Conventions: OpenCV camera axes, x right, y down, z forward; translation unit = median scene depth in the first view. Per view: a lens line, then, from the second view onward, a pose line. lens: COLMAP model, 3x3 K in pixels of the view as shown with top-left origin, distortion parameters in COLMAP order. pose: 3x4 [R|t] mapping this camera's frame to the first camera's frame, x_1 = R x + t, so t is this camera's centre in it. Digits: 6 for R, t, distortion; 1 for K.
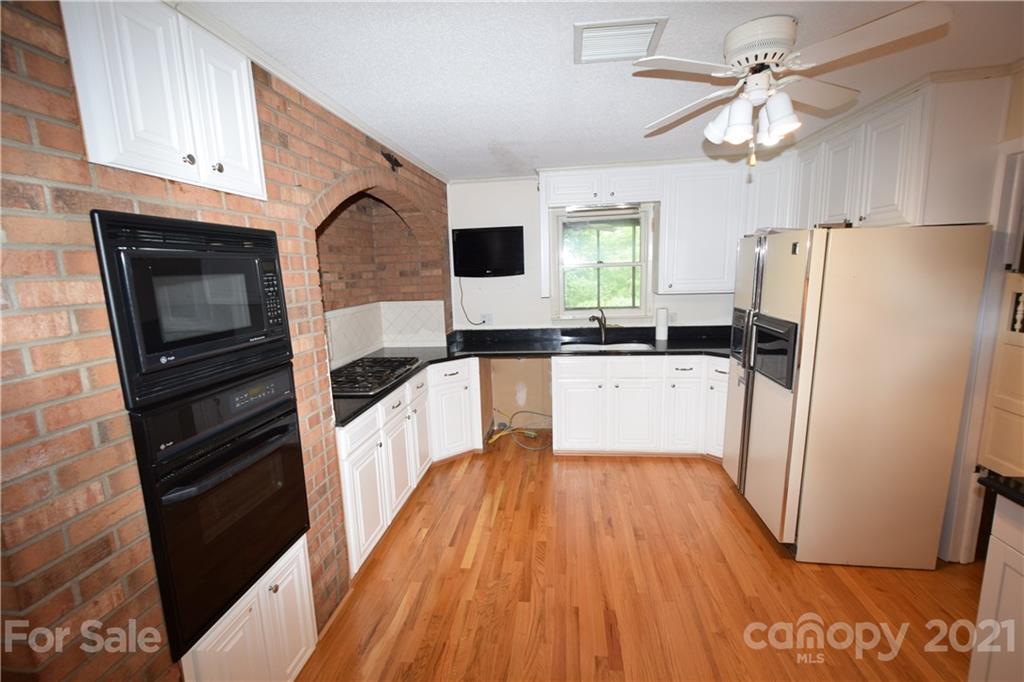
lens RADIAL K [[448.1, 0, 509.2], [0, 448.1, 345.9], [0, 0, 1]] dist [0.013158, -0.009323]
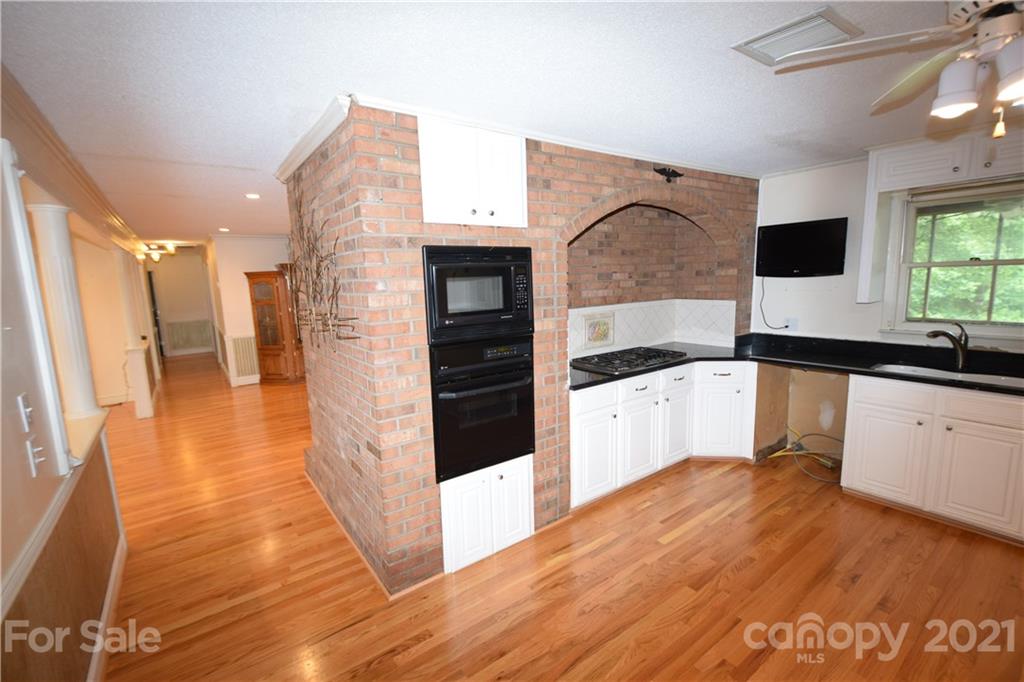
lens RADIAL K [[449.7, 0, 508.4], [0, 449.7, 345.6], [0, 0, 1]] dist [0.010021, -0.009189]
pose [[0.684792, 0.121348, -0.718564, 0.436639], [-0.115783, 0.991631, 0.057121, -0.004960], [0.719481, 0.044082, 0.693111, -0.065499]]
